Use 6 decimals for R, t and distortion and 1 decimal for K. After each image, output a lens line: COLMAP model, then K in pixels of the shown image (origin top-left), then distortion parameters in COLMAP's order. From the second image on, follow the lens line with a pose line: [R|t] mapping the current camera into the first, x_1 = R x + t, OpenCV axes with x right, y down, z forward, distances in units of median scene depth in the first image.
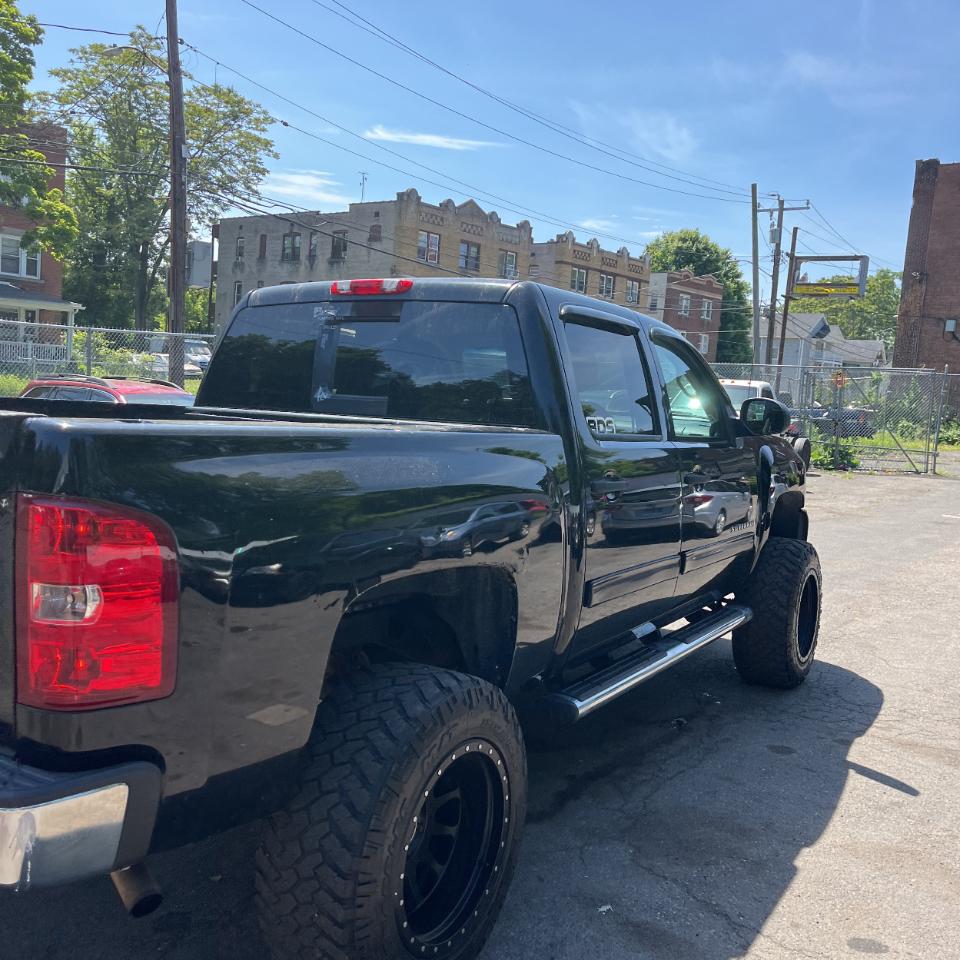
lens RADIAL K [[971.6, 0, 472.9], [0, 971.6, 471.7], [0, 0, 1]] dist [0.025812, 0.000000]
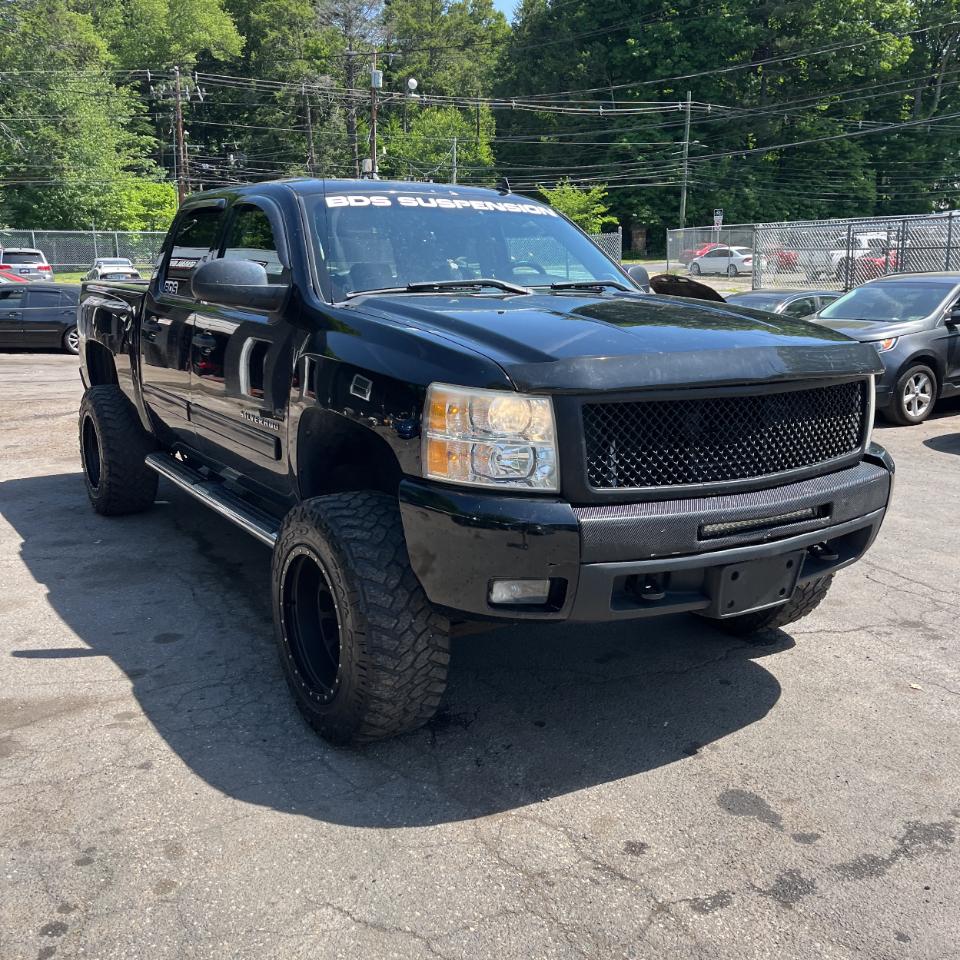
lens RADIAL K [[971.6, 0, 472.2], [0, 971.6, 474.5], [0, 0, 1]] dist [0.025812, 0.000000]
pose [[-0.432244, 0.139570, -0.890890, 0.280893], [-0.093311, 0.975723, 0.198133, -0.023481], [0.896916, 0.168772, -0.408727, 0.452703]]
